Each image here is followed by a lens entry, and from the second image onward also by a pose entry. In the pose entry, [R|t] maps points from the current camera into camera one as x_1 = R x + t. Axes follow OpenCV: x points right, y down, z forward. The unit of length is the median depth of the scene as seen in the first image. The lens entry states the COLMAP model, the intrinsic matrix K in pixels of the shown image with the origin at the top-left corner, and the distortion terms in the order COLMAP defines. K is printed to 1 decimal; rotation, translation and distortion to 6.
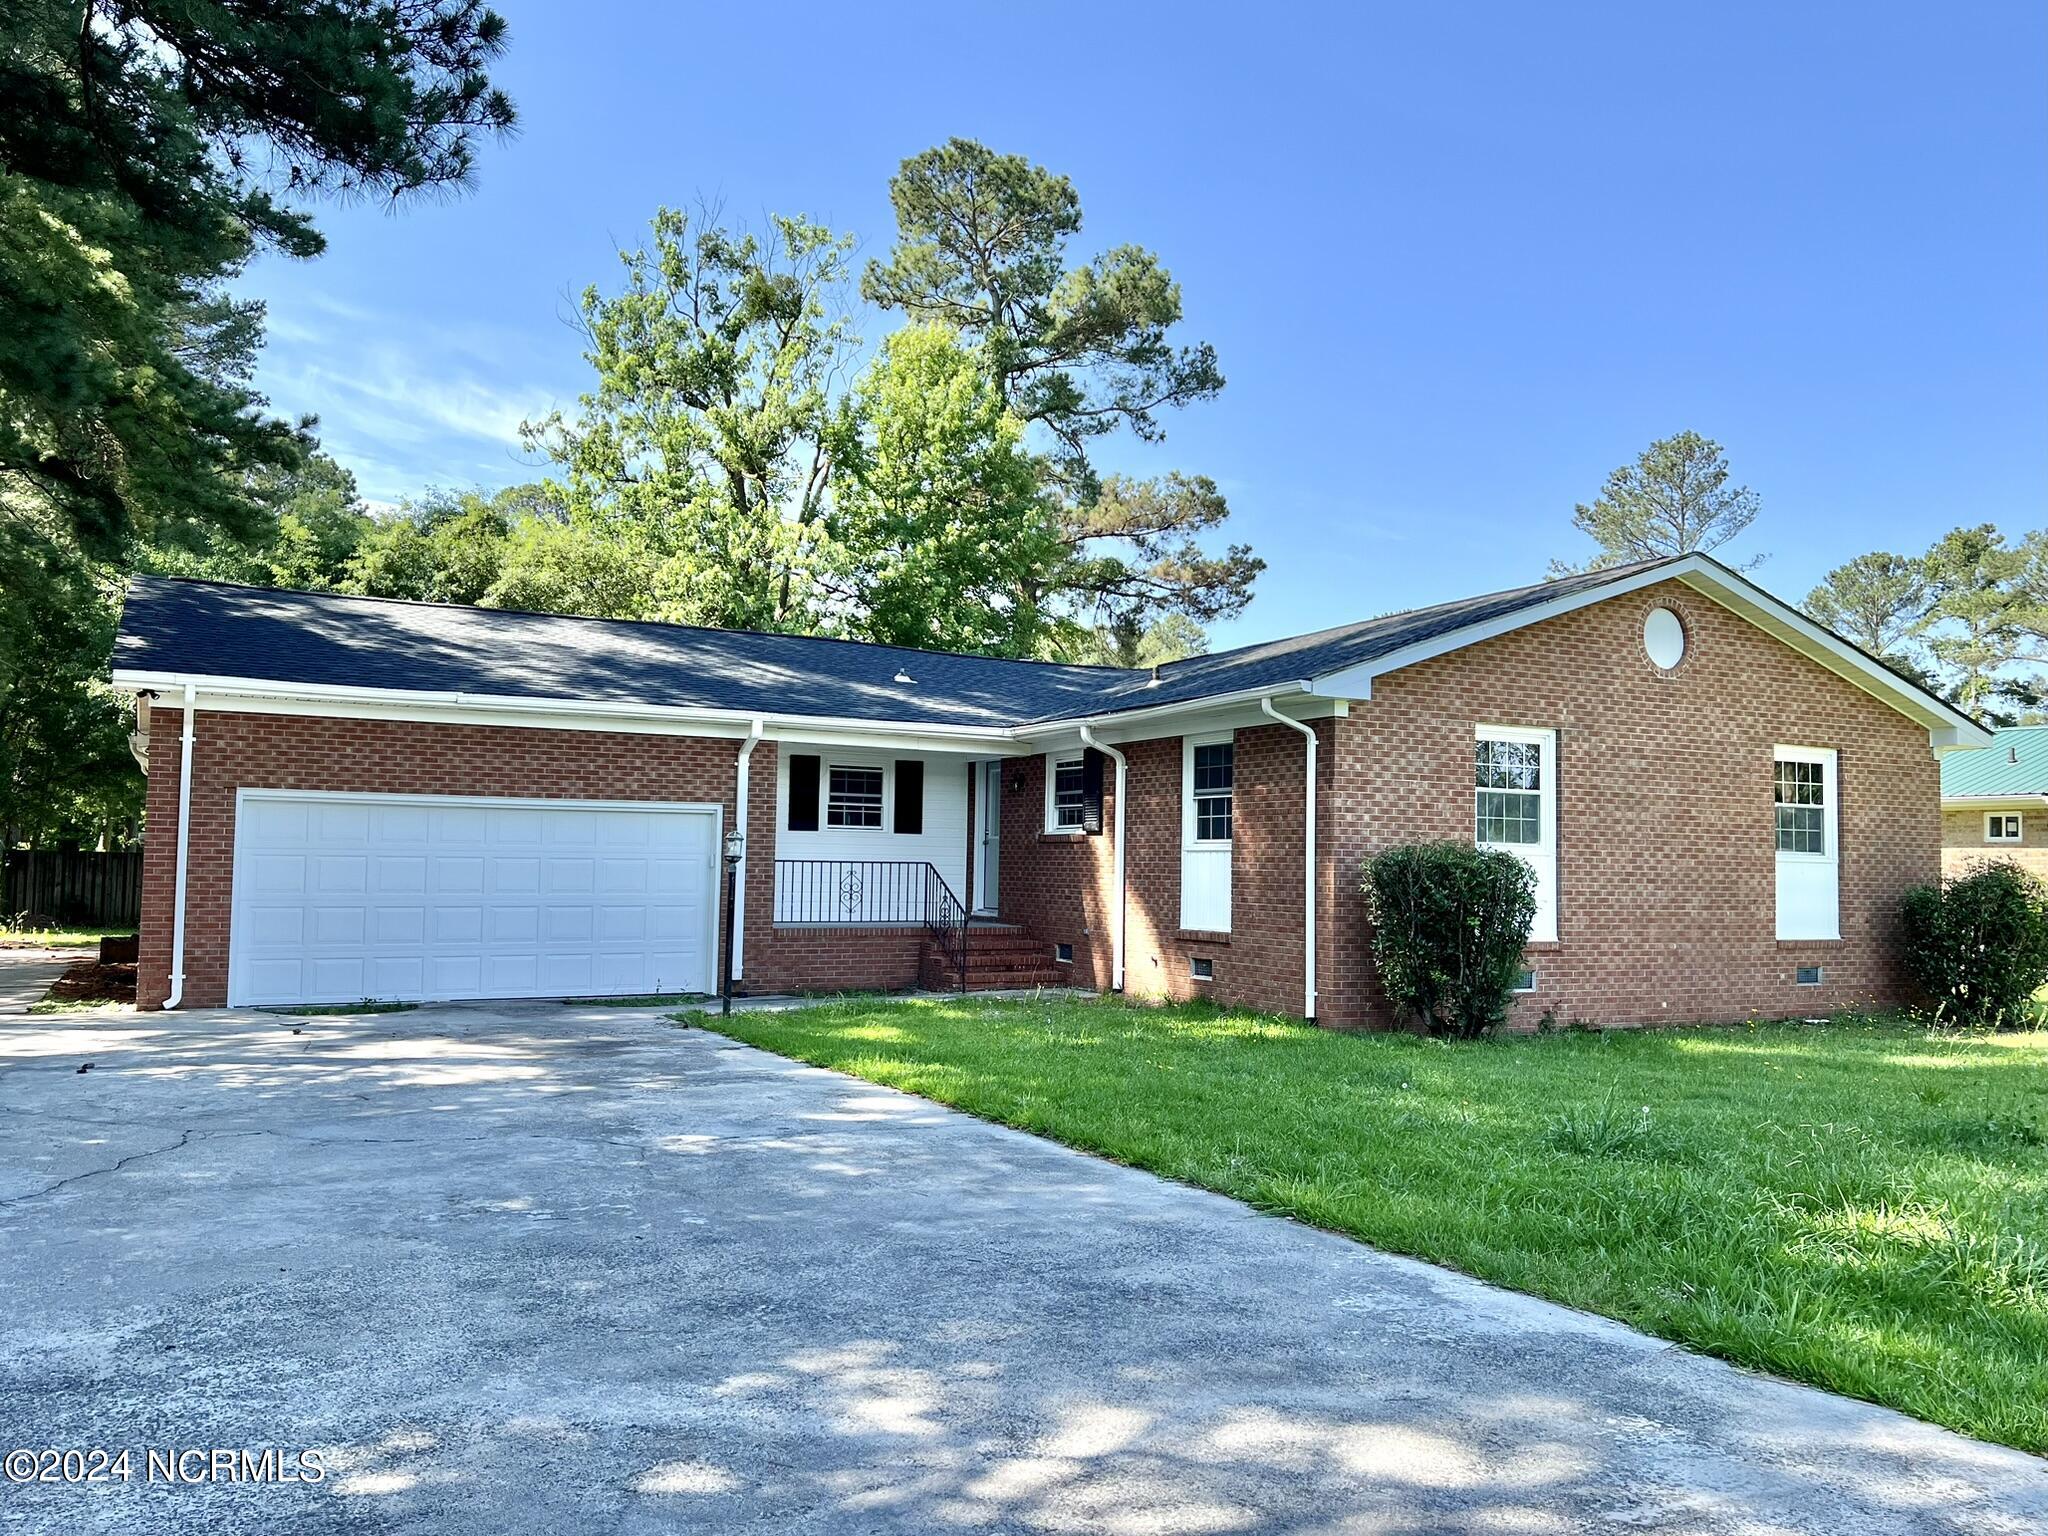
lens RADIAL K [[1566.9, 0, 995.1], [0, 1566.9, 774.5], [0, 0, 1]] dist [0.035179, -0.035251]
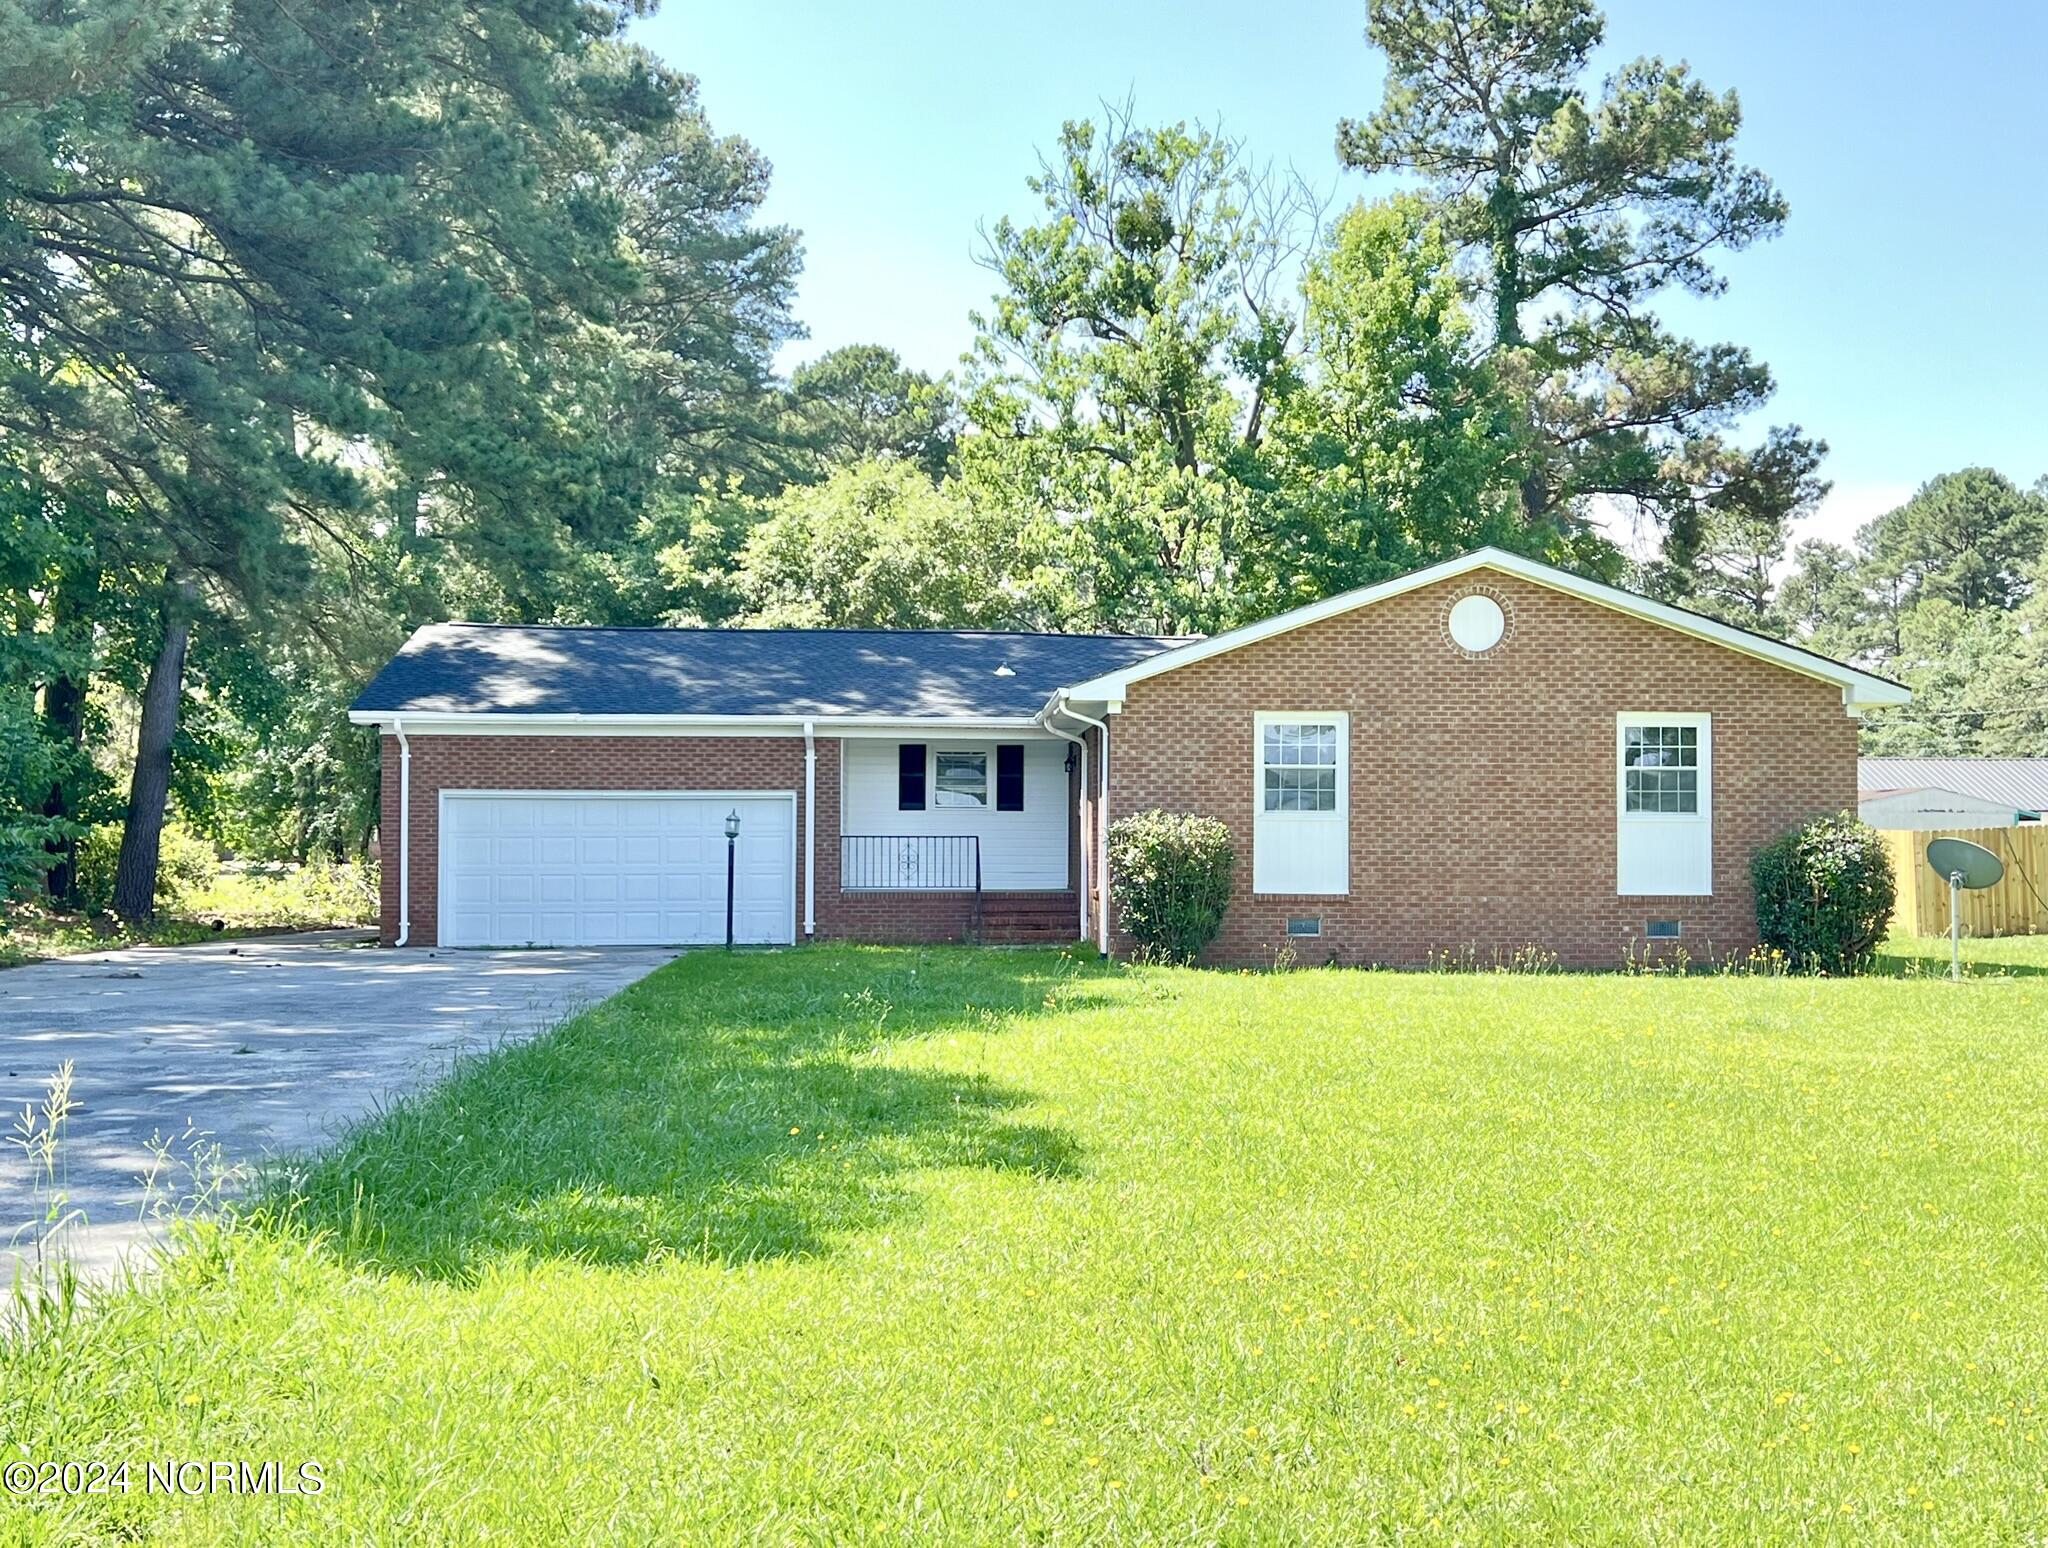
lens RADIAL K [[2323.3, 0, 1024.0], [0, 2323.3, 774.0], [0, 0, 1]] dist [0.201411, -0.612238]
pose [[0.905603, -0.027156, -0.423256, 0.835837], [0.038166, 0.999117, 0.017556, -0.021325], [0.422405, -0.032052, 0.905840, -0.637456]]
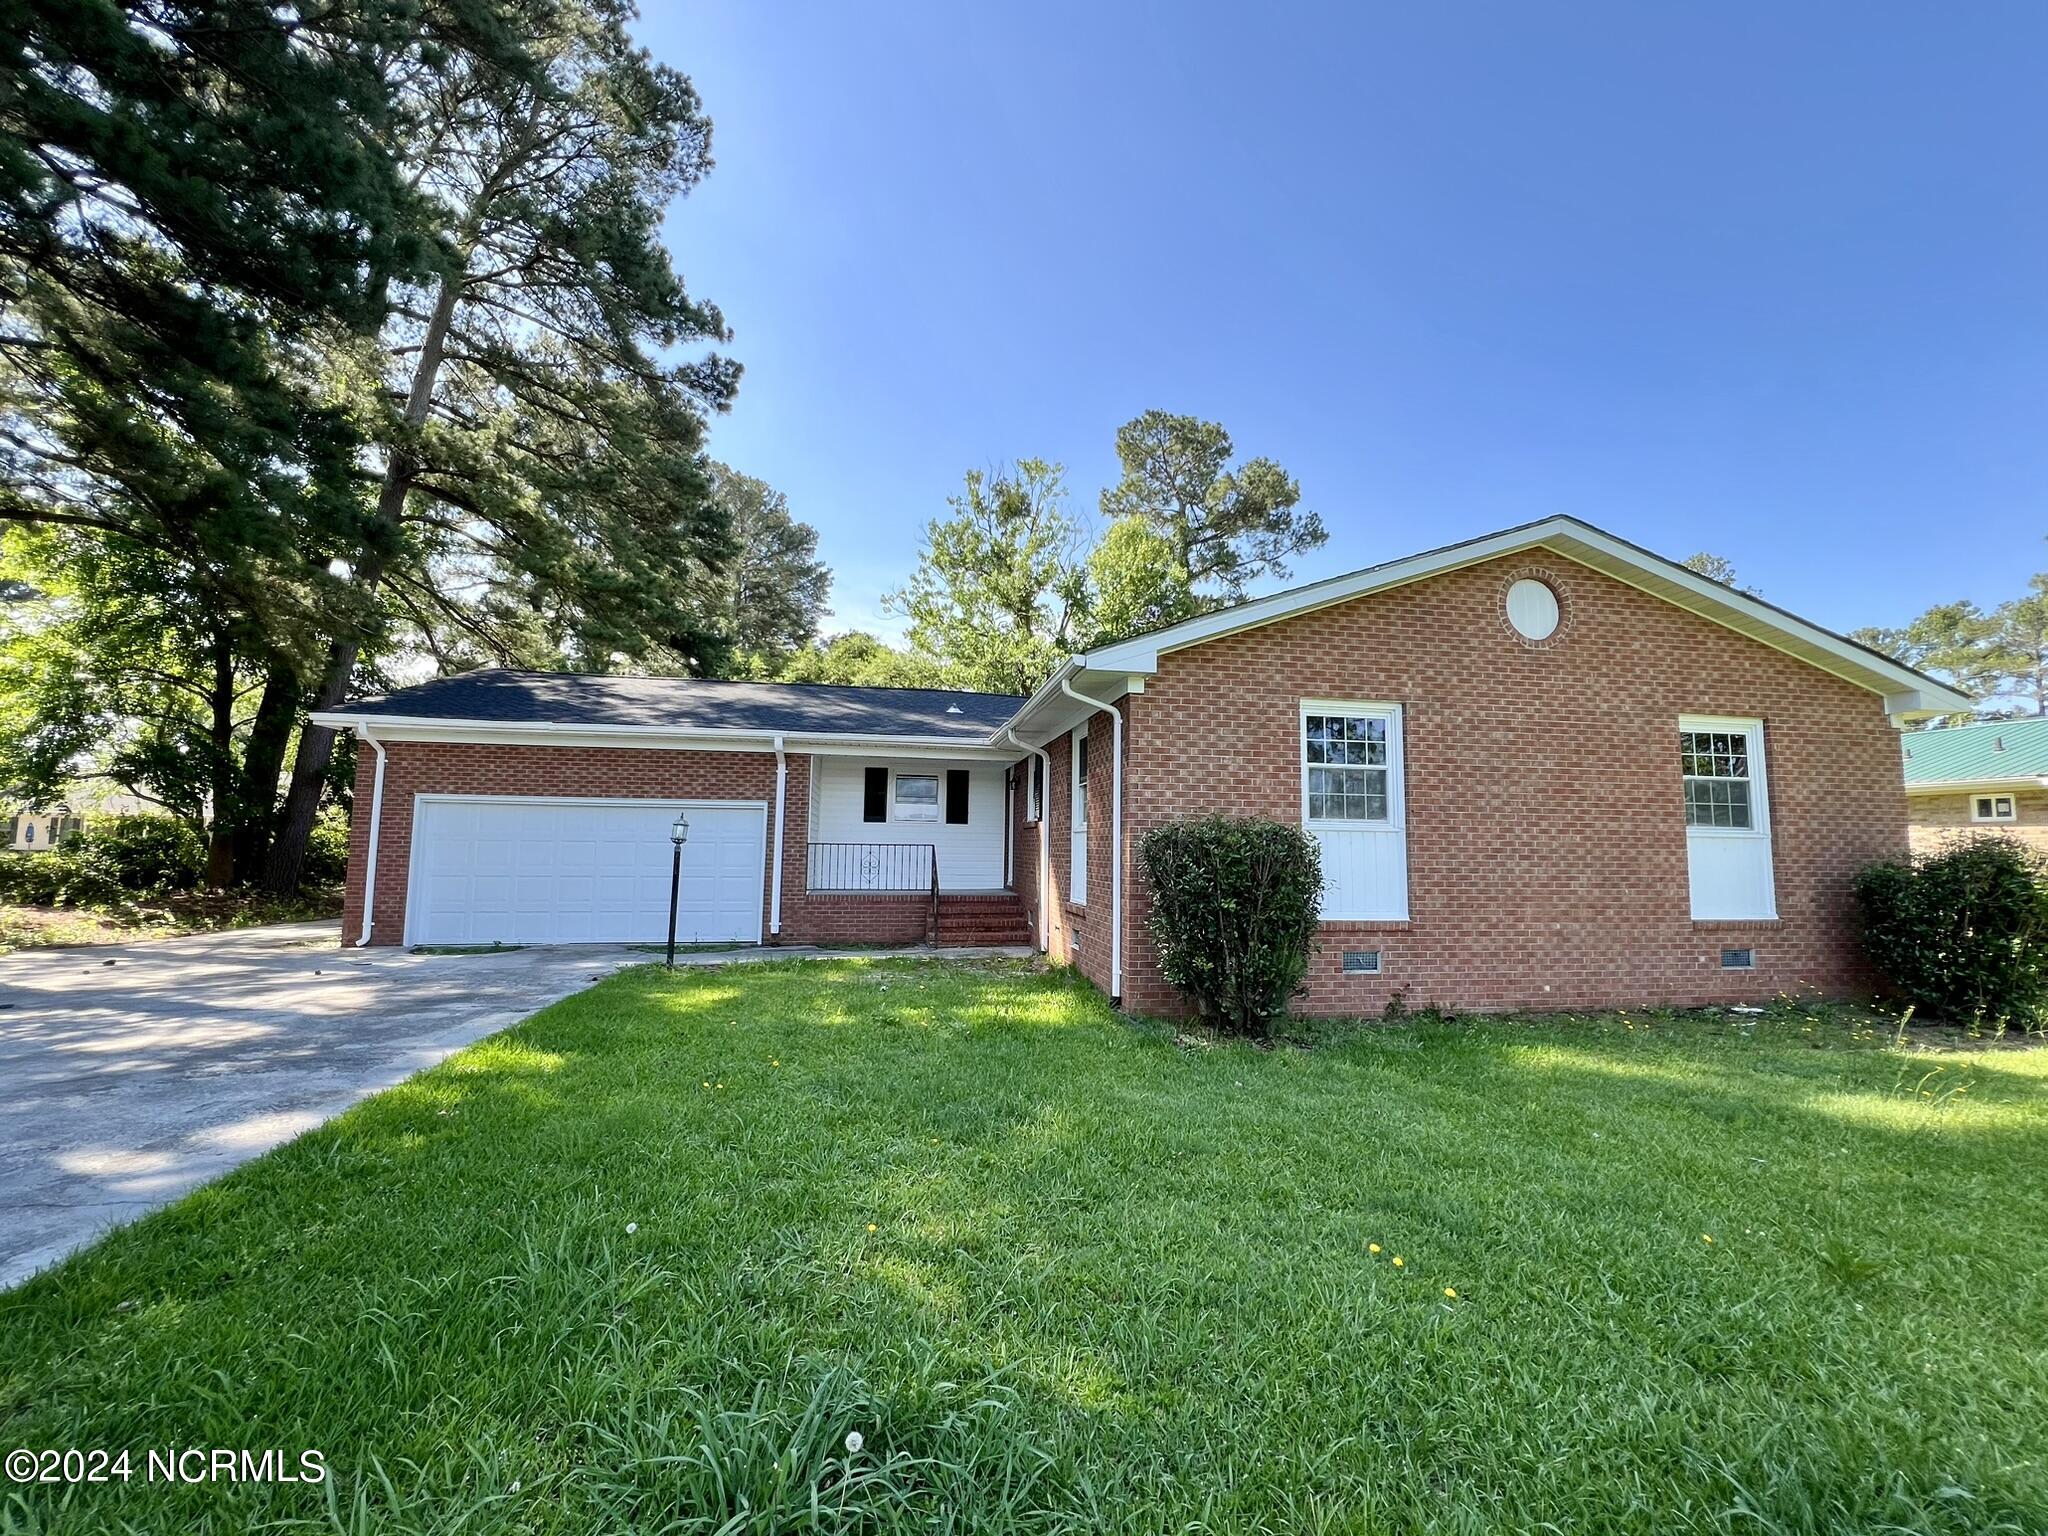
lens RADIAL K [[822.2, 0, 1032.6], [0, 822.2, 765.2], [0, 0, 1]] dist [-0.001130, -0.000269]
pose [[0.956309, -0.033345, -0.290451, 0.273703], [0.019972, 0.998605, -0.048888, 0.029605], [0.291676, 0.040951, 0.955640, 0.426922]]
